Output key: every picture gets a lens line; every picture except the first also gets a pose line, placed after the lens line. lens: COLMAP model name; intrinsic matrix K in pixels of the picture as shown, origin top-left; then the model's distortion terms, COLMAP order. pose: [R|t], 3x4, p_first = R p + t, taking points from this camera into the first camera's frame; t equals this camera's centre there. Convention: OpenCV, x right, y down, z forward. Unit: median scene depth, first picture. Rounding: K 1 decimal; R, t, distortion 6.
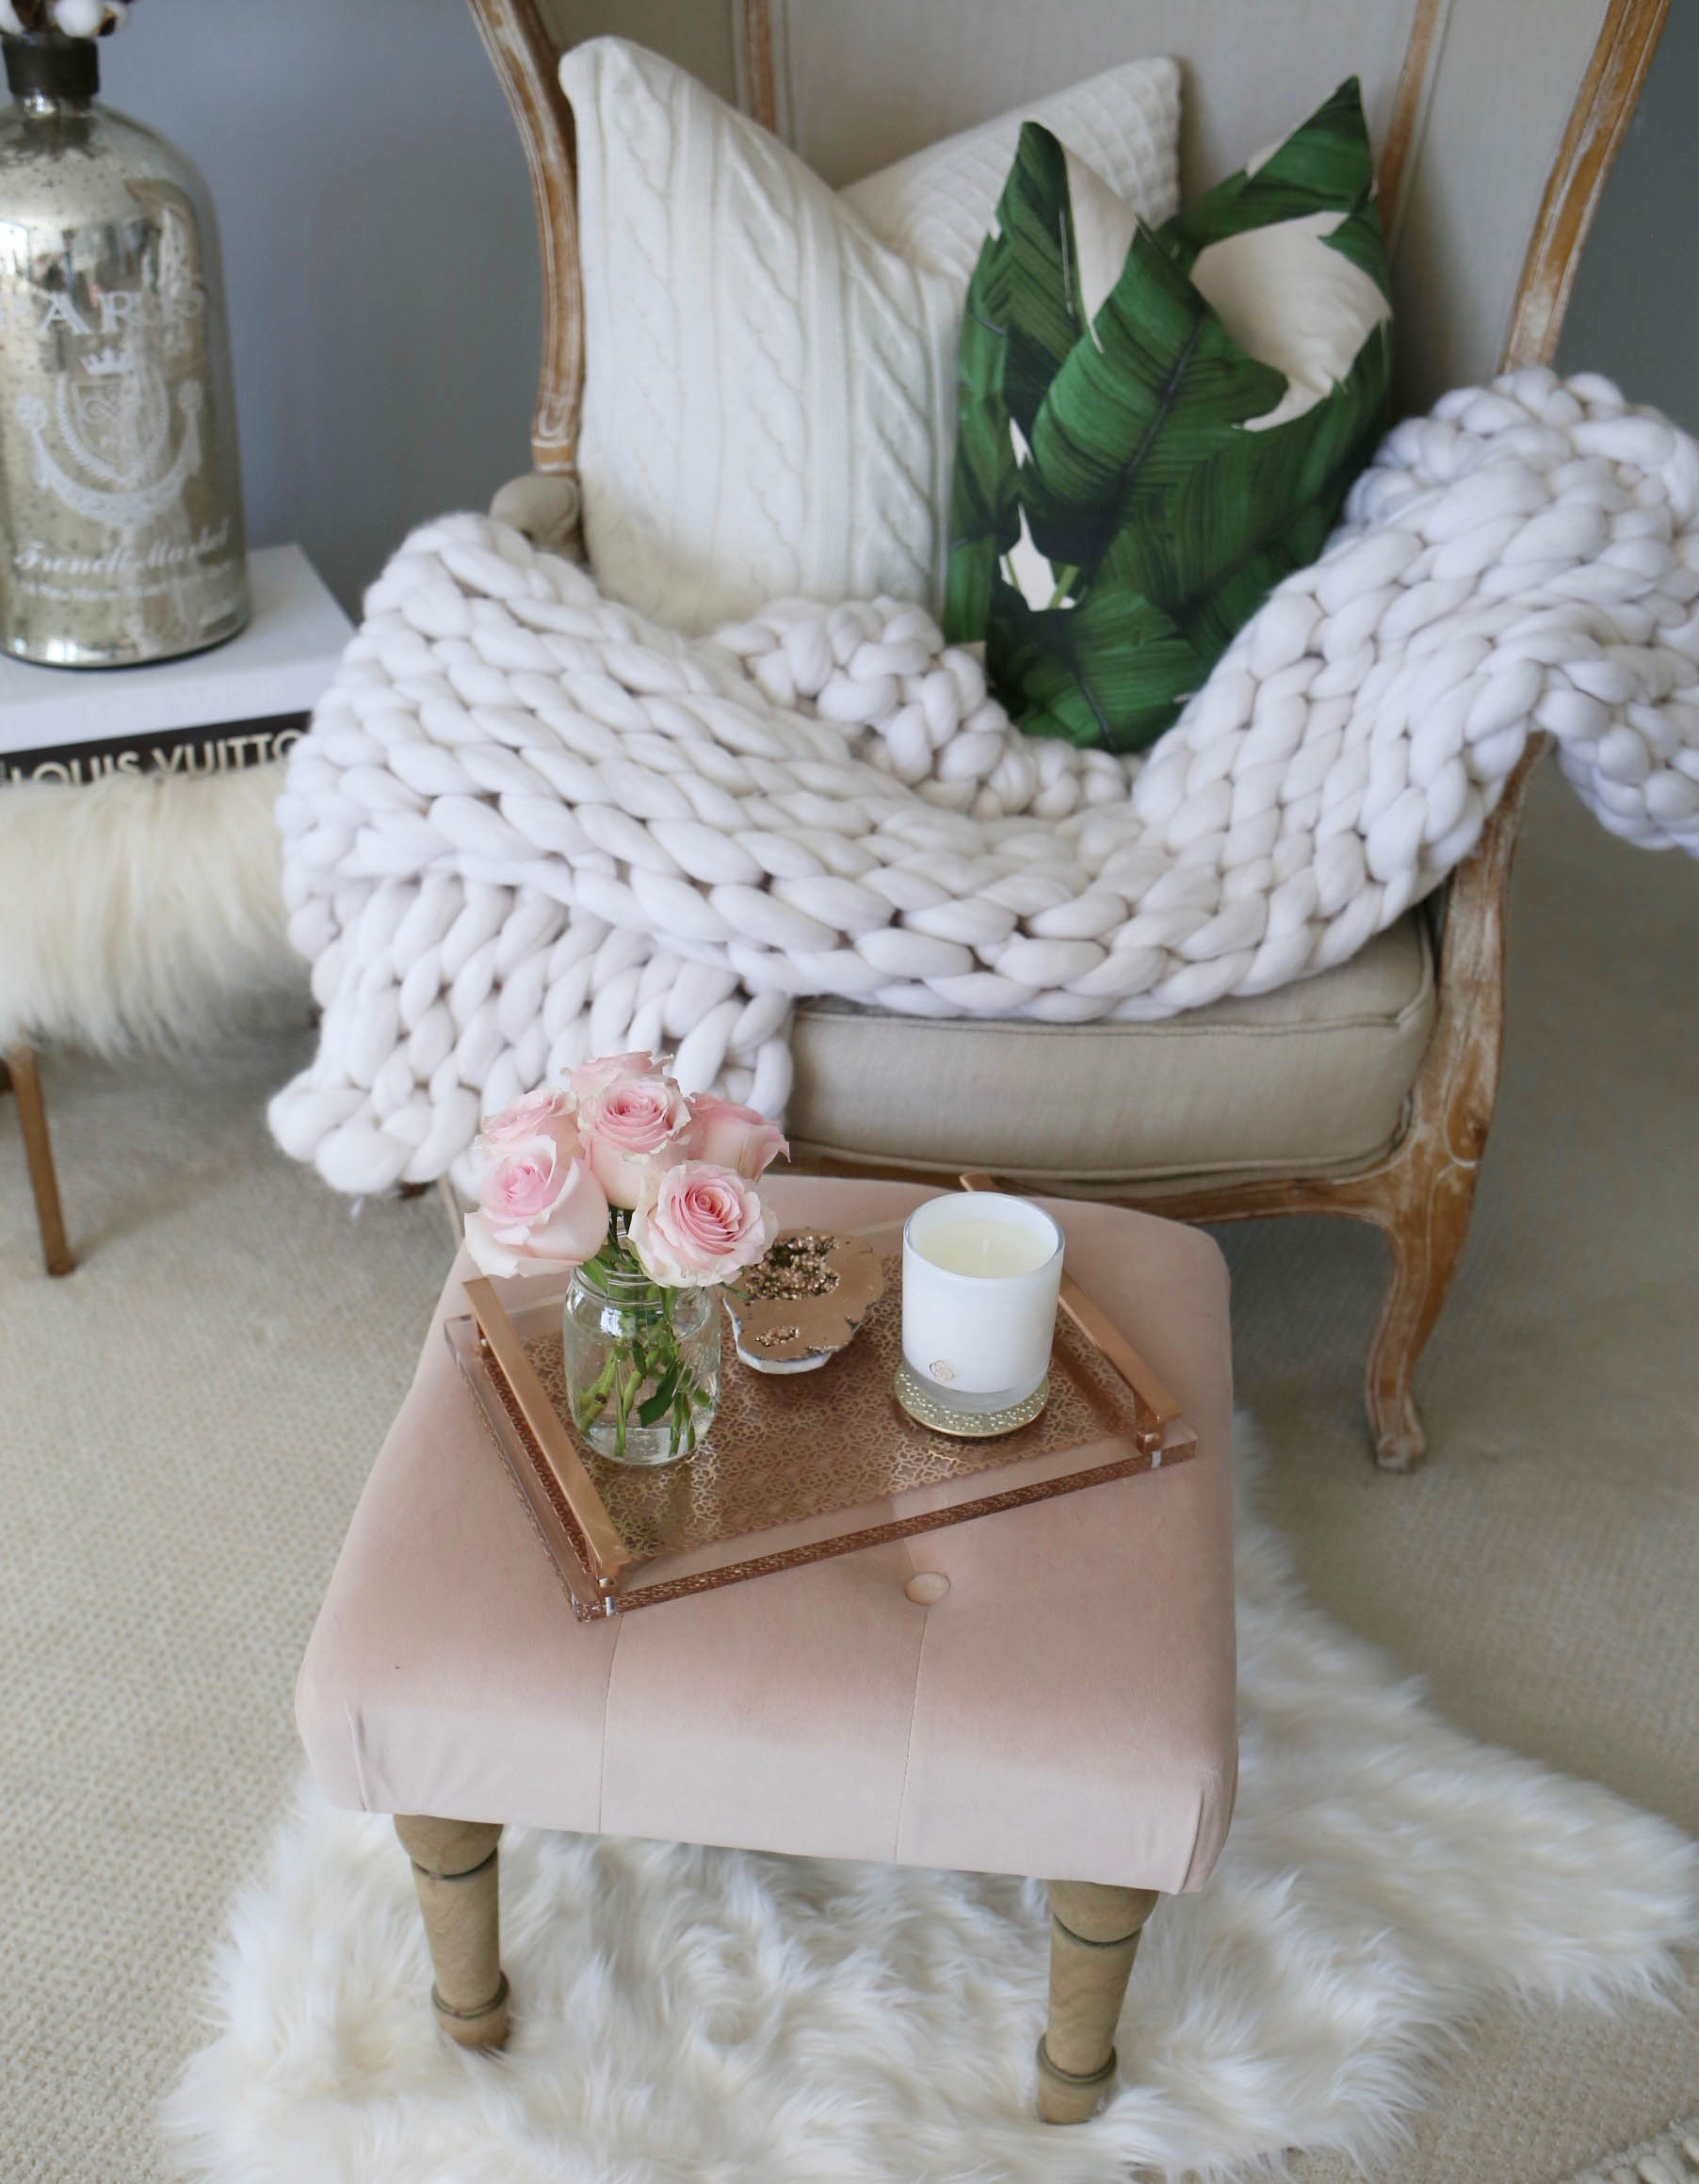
lens RADIAL K [[2230.5, 0, 853.6], [0, 2230.5, 1096.0], [0, 0, 1]] dist [-0.046193, 0.000000]
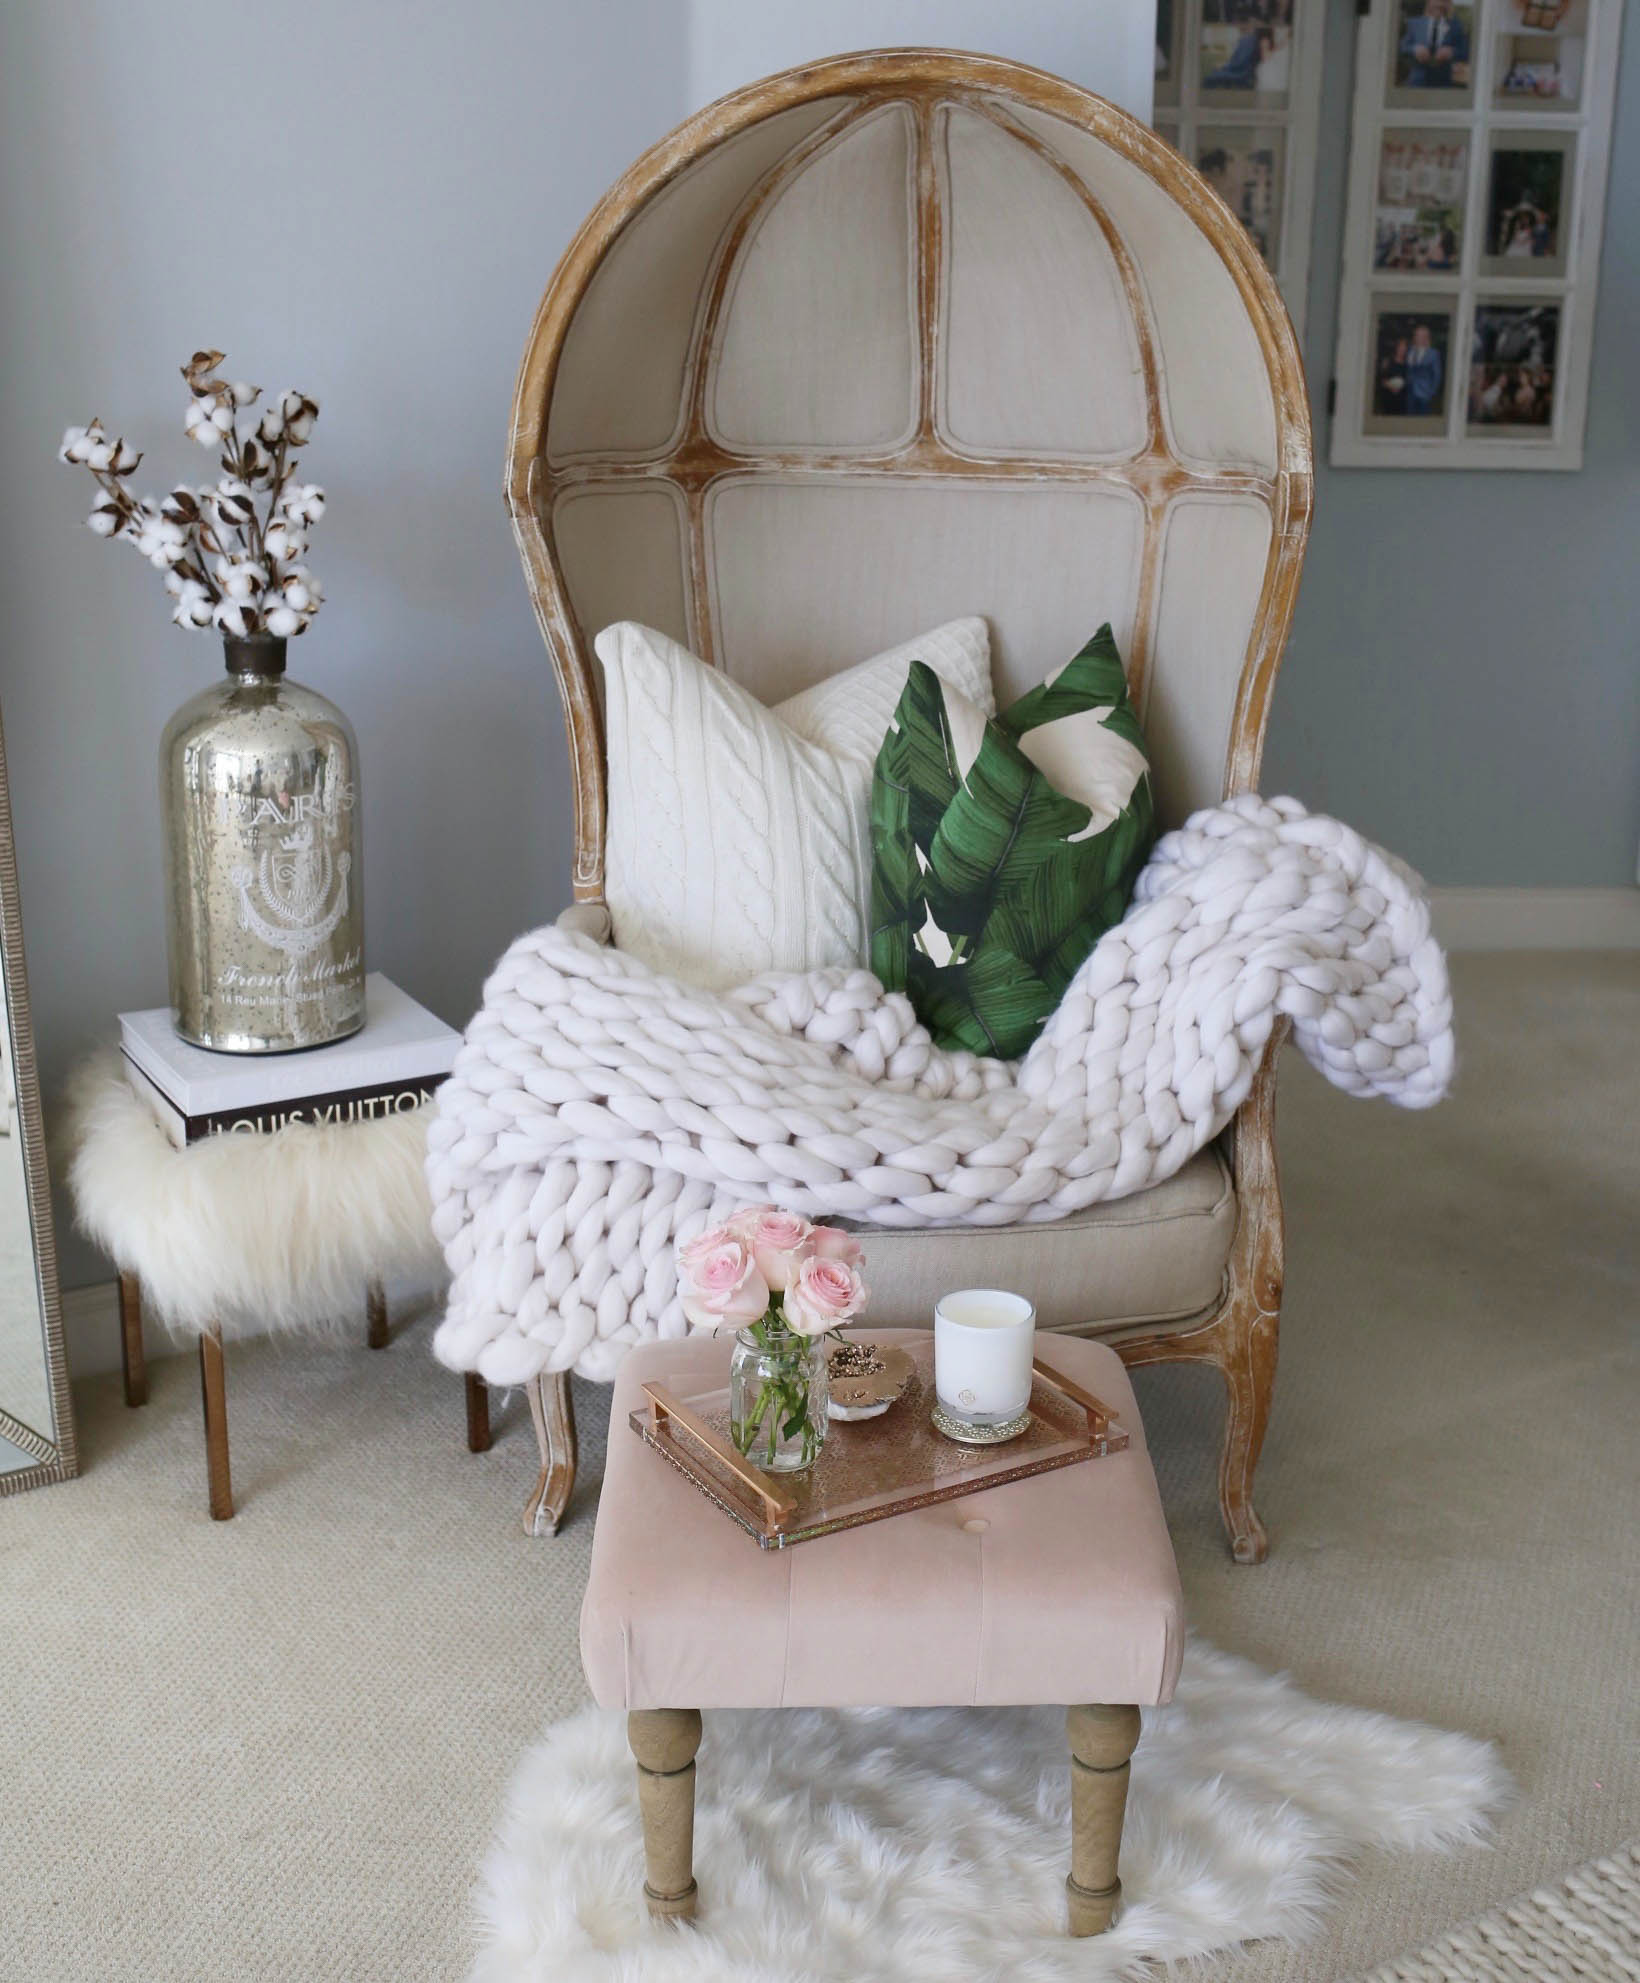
lens RADIAL K [[2075.2, 0, 817.2], [0, 2075.2, 987.9], [0, 0, 1]] dist [-0.054941, 0.000000]
pose [[0.994711, -0.059051, 0.084047, -0.124196], [0.078712, 0.963911, -0.254324, 0.150085], [-0.065996, 0.259594, 0.963460, -0.349518]]
